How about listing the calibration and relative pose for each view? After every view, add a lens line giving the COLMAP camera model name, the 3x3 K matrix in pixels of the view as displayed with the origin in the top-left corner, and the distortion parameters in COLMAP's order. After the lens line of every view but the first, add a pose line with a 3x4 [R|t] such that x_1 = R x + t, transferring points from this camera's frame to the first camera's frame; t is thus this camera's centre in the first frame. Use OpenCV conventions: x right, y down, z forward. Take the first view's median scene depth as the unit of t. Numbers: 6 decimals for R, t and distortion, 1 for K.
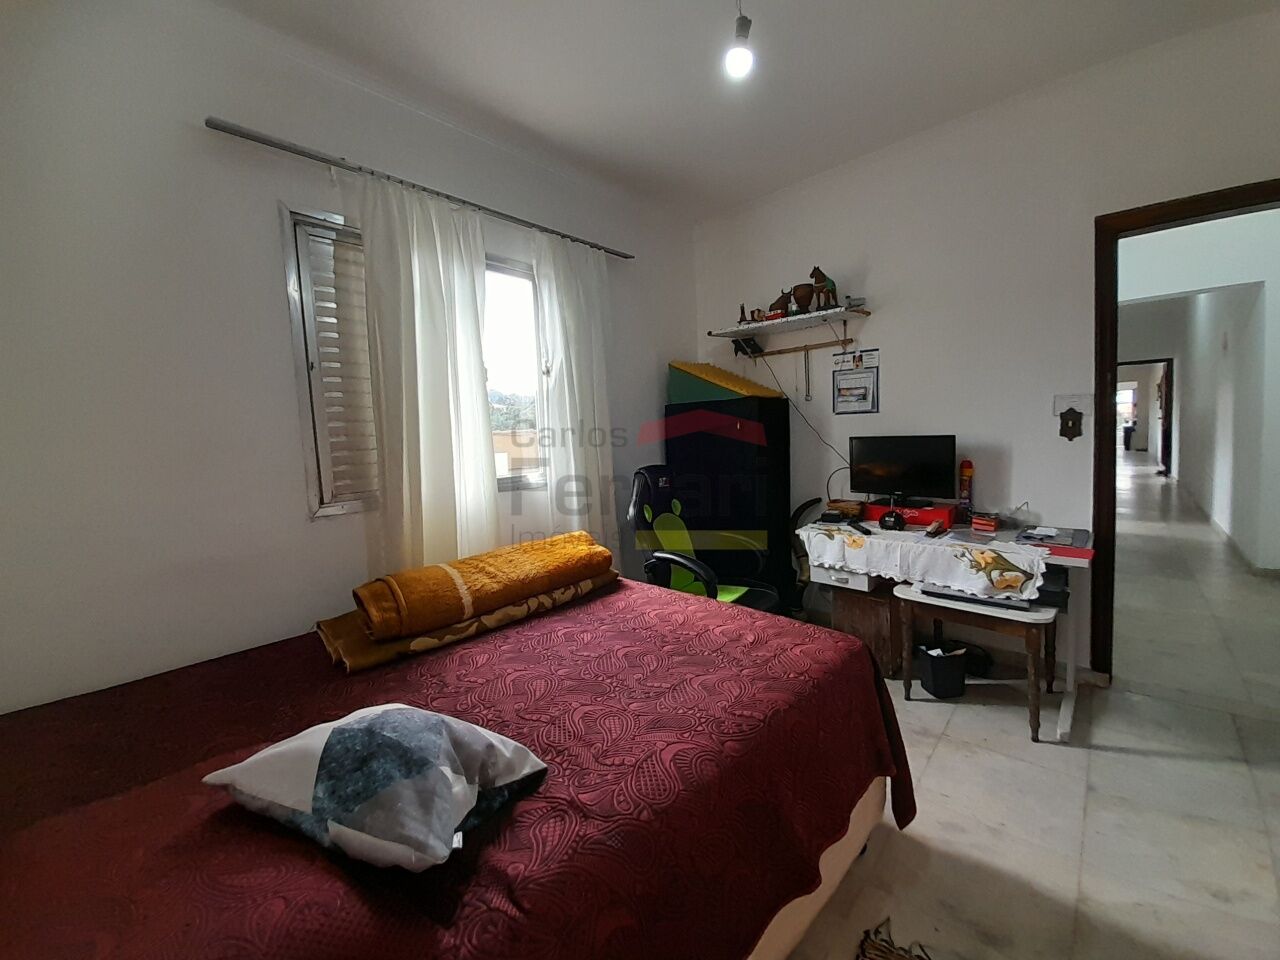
lens RADIAL K [[502.2, 0, 652.8], [0, 502.2, 465.7], [0, 0, 1]] dist [0.023138, -0.017308]
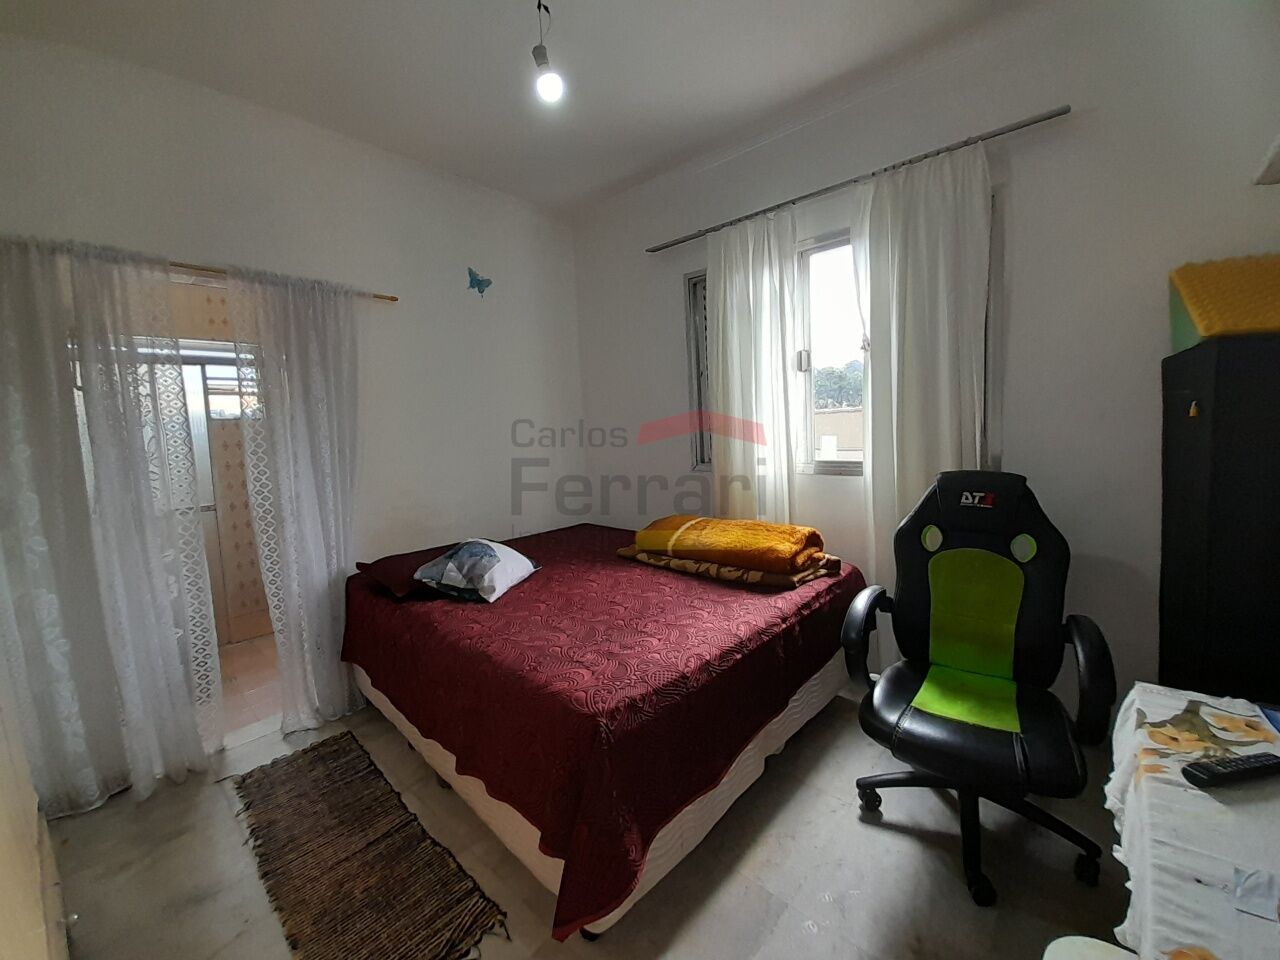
lens RADIAL K [[502.2, 0, 652.8], [0, 502.2, 465.7], [0, 0, 1]] dist [0.023138, -0.017308]
pose [[0.016763, 0.126423, -0.991835, 0.982034], [-0.016580, 0.991873, 0.126148, -0.122194], [0.999722, 0.014330, 0.018723, 0.911328]]
